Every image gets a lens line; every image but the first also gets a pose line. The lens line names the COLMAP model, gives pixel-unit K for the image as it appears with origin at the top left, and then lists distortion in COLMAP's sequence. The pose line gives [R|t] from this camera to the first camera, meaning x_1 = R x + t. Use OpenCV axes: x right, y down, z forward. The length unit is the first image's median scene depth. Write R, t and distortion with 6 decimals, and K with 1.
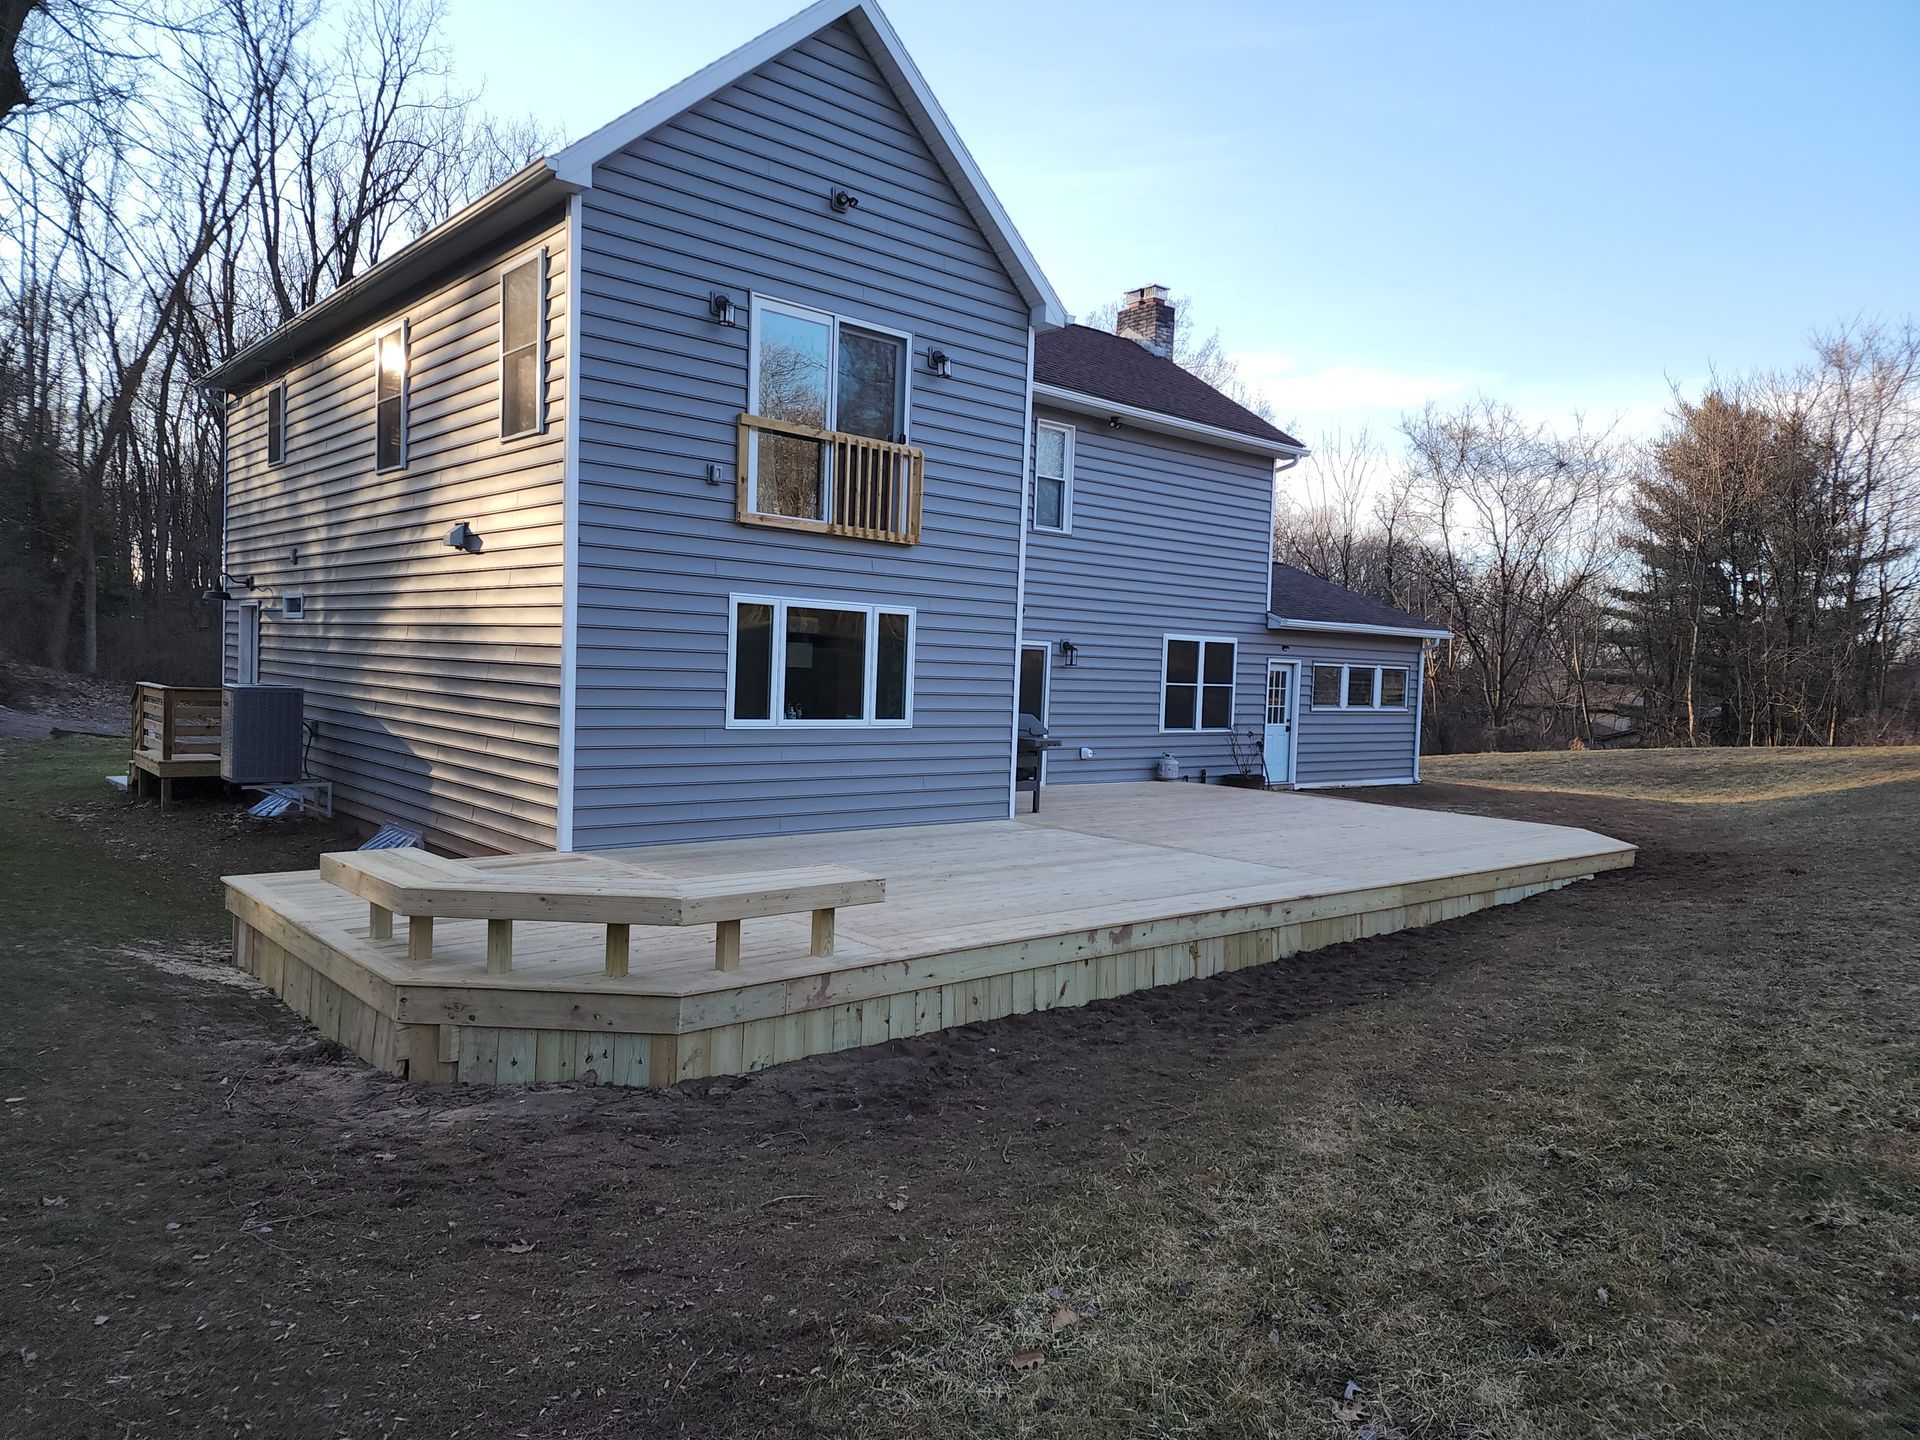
lens RADIAL K [[1271.1, 0, 960.0], [0, 1271.1, 720.0], [0, 0, 1]] dist [0.059175, 0.000084]
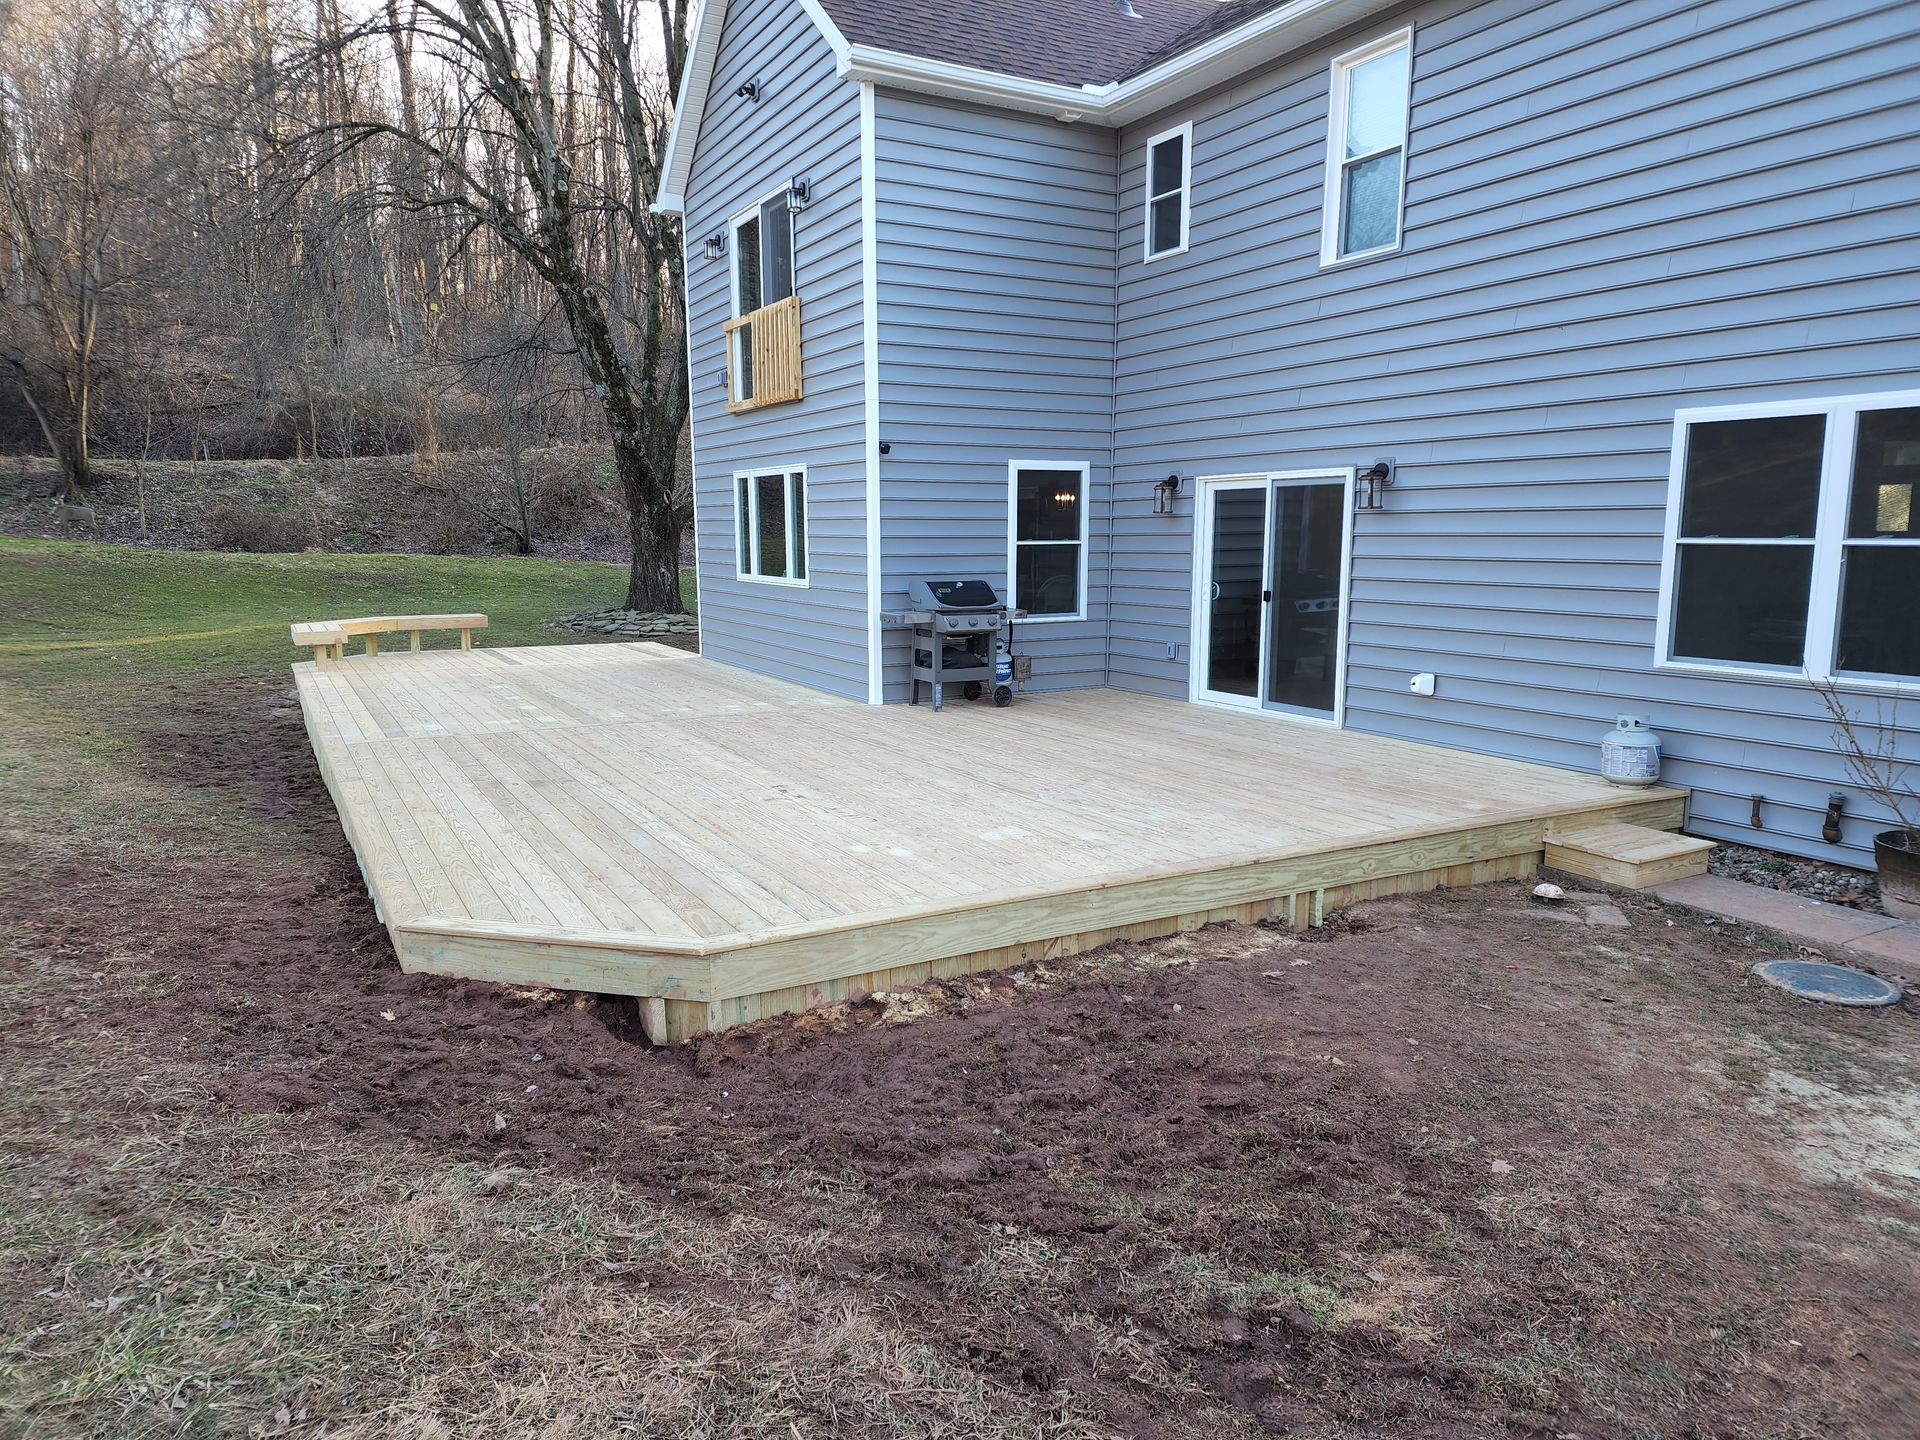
lens RADIAL K [[1271.1, 0, 960.0], [0, 1271.1, 720.0], [0, 0, 1]] dist [0.059175, 0.000084]
pose [[-0.211192, 0.113684, -0.970811, 0.614624], [-0.042901, 0.991178, 0.125402, -0.014857], [0.976503, 0.068132, -0.204452, 0.894977]]
